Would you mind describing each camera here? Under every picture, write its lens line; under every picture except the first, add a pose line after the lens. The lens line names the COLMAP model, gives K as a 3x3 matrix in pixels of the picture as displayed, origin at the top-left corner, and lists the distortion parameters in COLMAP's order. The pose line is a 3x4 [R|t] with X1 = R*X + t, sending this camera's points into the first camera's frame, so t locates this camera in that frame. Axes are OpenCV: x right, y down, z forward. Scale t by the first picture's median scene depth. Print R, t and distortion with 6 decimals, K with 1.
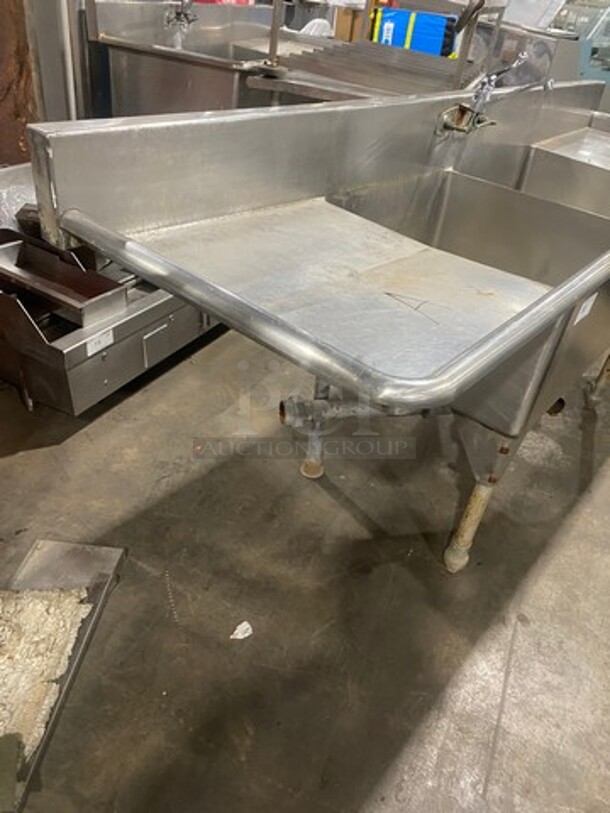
lens RADIAL K [[621.1, 0, 310.5], [0, 621.1, 403.1], [0, 0, 1]] dist [0.009471, -0.013782]
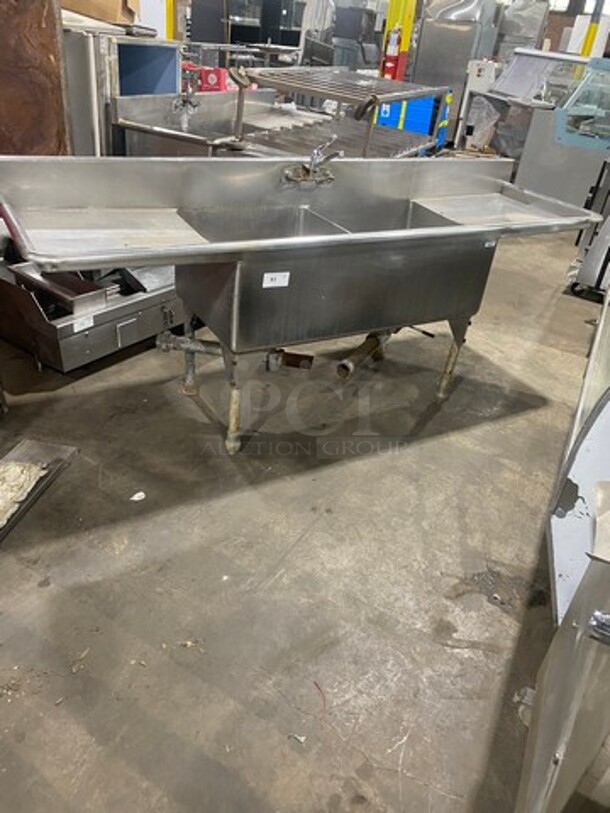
lens RADIAL K [[621.1, 0, 298.1], [0, 621.1, 408.5], [0, 0, 1]] dist [0.009471, -0.013782]
pose [[0.991468, 0.050475, -0.120183, 0.352052], [-0.058203, 0.996397, -0.061683, 0.161196], [0.116636, 0.068152, 0.990834, -0.400568]]
